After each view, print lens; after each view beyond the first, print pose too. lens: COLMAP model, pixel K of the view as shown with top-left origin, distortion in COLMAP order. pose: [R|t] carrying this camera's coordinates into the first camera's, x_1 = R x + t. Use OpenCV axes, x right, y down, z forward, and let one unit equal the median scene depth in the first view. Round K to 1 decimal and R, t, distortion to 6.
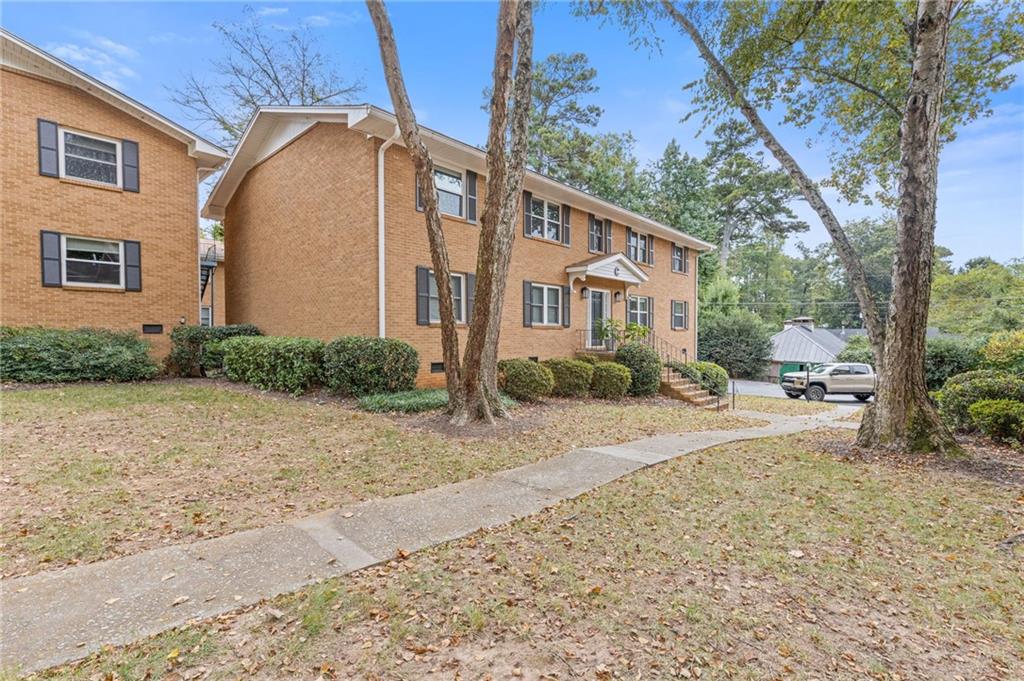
lens RADIAL K [[462.1, 0, 517.3], [0, 462.1, 344.1], [0, 0, 1]] dist [0.013105, -0.000344]
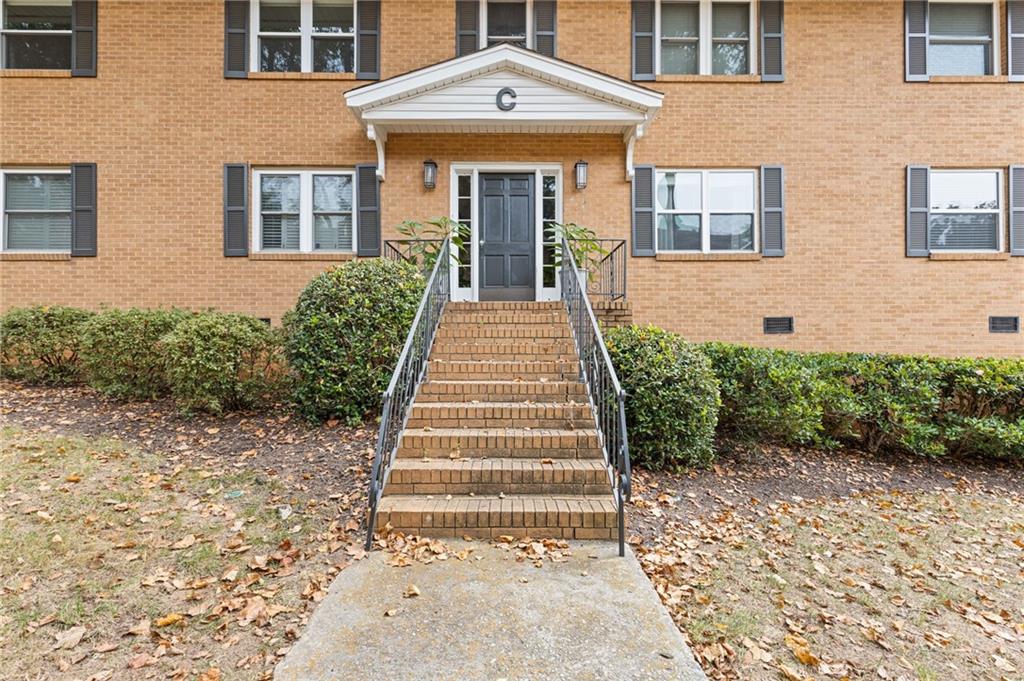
lens RADIAL K [[462.1, 0, 517.3], [0, 462.1, 344.1], [0, 0, 1]] dist [0.013105, -0.000344]
pose [[0.678983, -0.012126, -0.734054, 0.515390], [-0.013032, 0.999507, -0.028566, 0.058427], [0.734038, 0.028962, 0.678491, 0.772541]]
